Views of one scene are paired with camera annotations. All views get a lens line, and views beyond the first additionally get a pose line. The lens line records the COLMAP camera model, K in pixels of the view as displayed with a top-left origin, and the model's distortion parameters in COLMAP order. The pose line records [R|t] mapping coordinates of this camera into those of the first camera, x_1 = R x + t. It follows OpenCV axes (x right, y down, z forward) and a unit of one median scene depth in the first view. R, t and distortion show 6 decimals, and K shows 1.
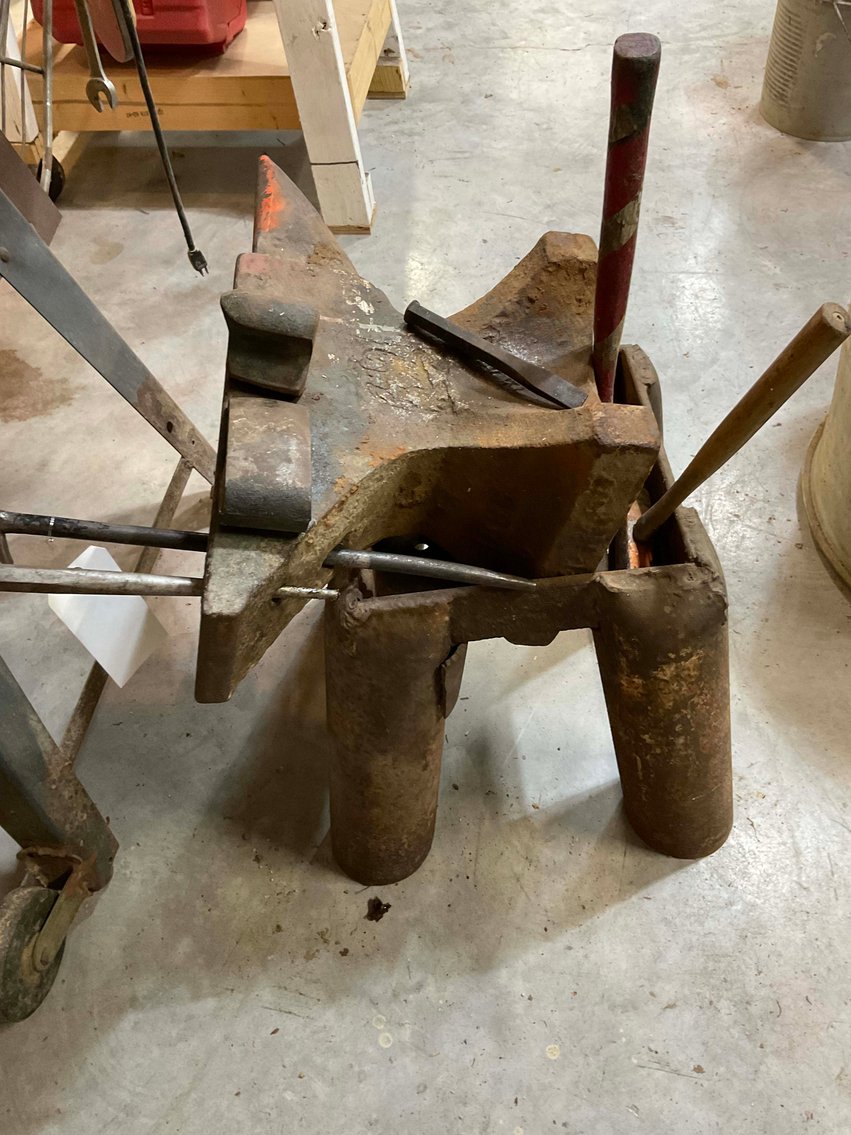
lens RADIAL K [[945.1, 0, 423.1], [0, 945.1, 561.1], [0, 0, 1]] dist [0.063480, -0.101013]
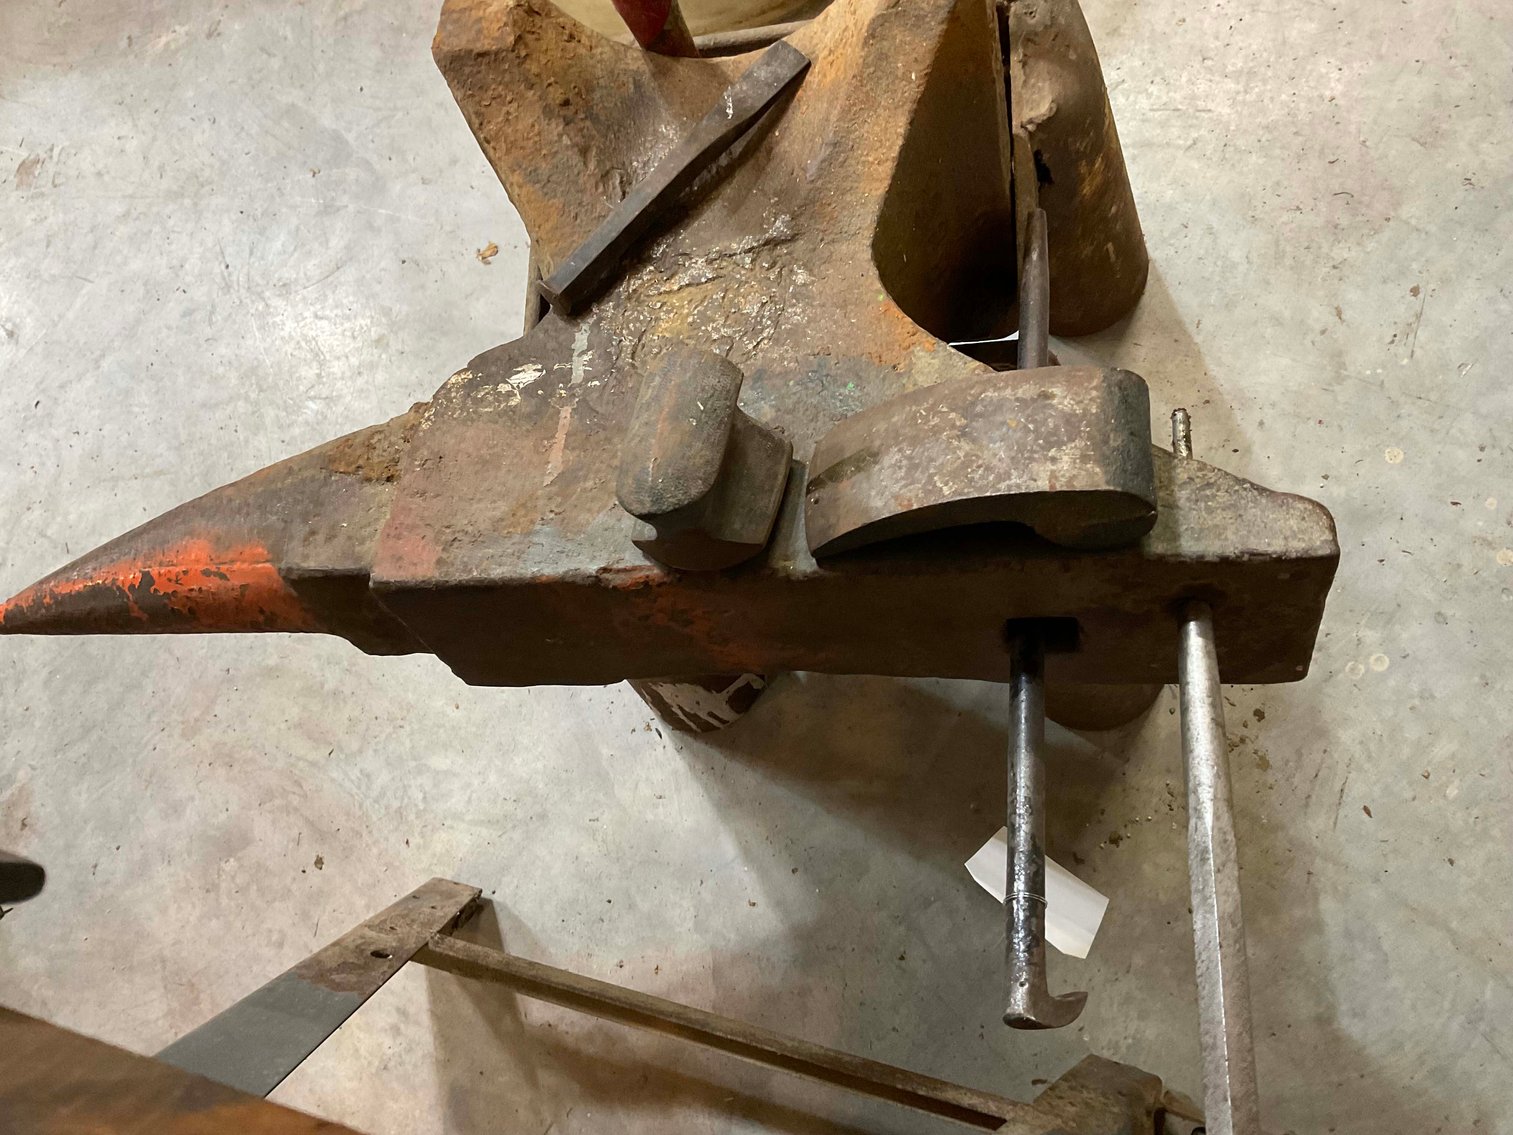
lens RADIAL K [[1259.9, 0, 755.7], [0, 1259.9, 569.1], [0, 0, 1]] dist [0.063480, -0.101013]
pose [[0.108613, -0.955777, 0.273302, -0.317114], [0.909737, 0.206394, 0.360251, -0.349876], [-0.400727, 0.209505, 0.891922, 0.296912]]
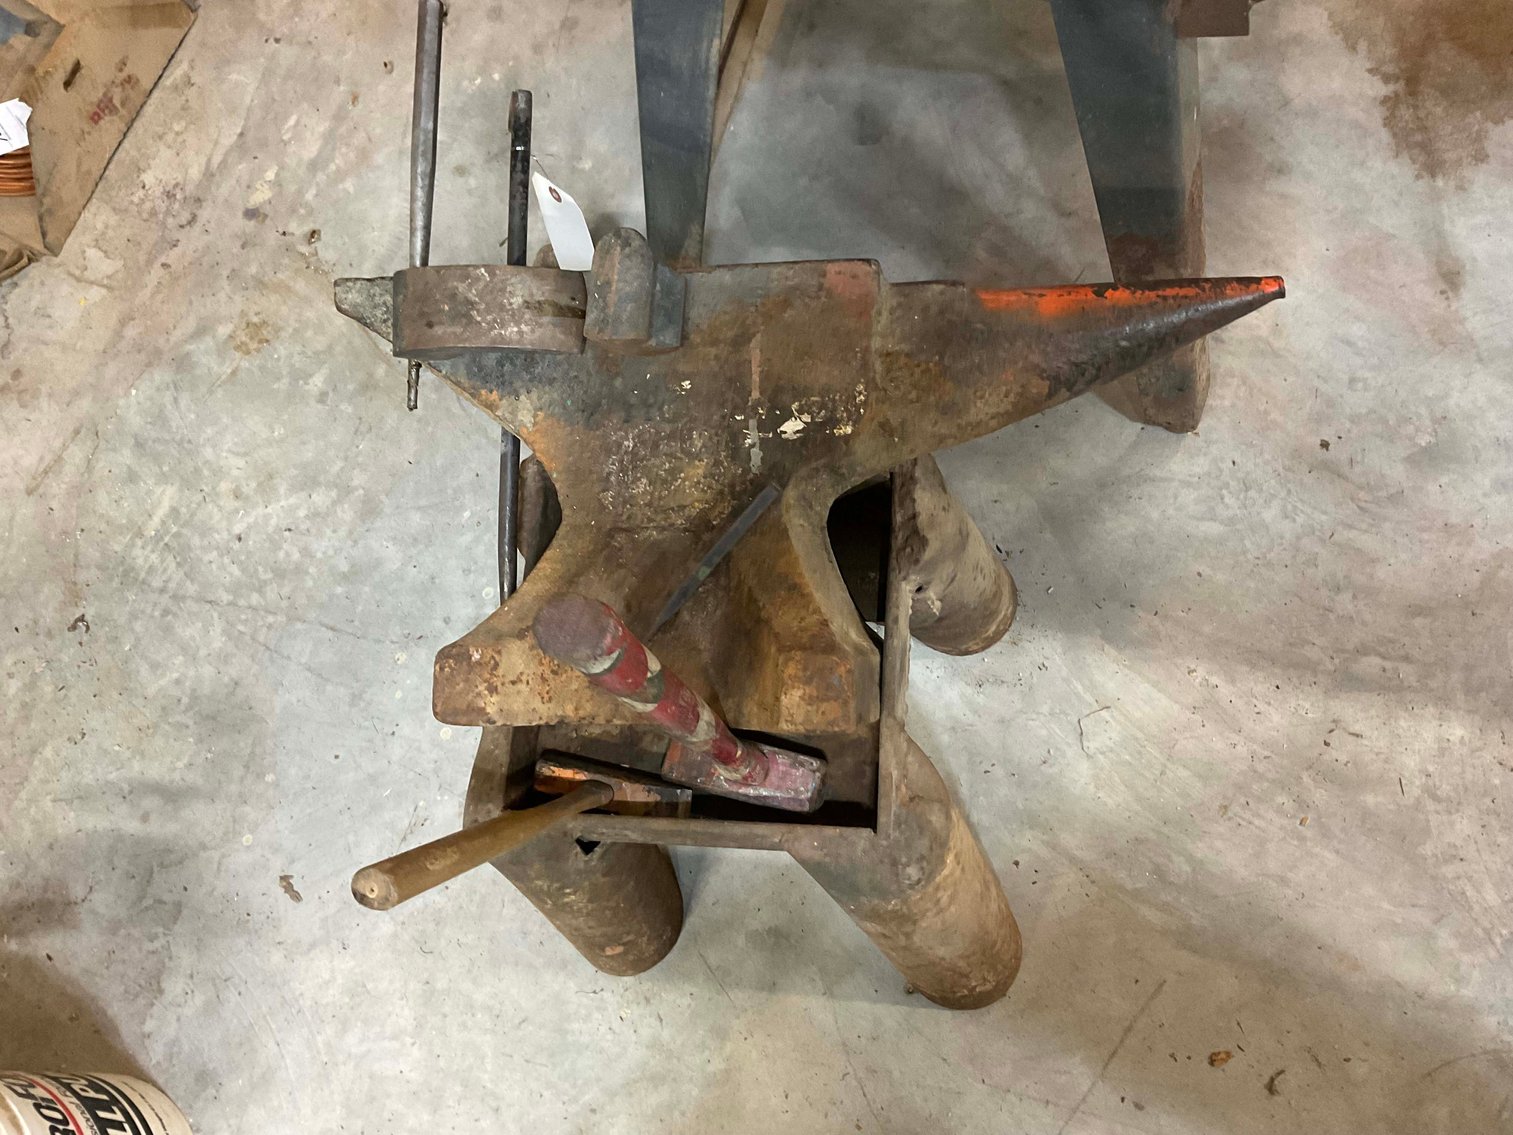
lens RADIAL K [[1259.9, 0, 757.6], [0, 1259.9, 560.5], [0, 0, 1]] dist [0.063480, -0.101013]
pose [[-0.130754, 0.961206, -0.242869, 0.264546], [-0.624206, 0.110506, 0.773405, -0.928415], [0.770241, 0.252726, 0.585541, 0.374514]]
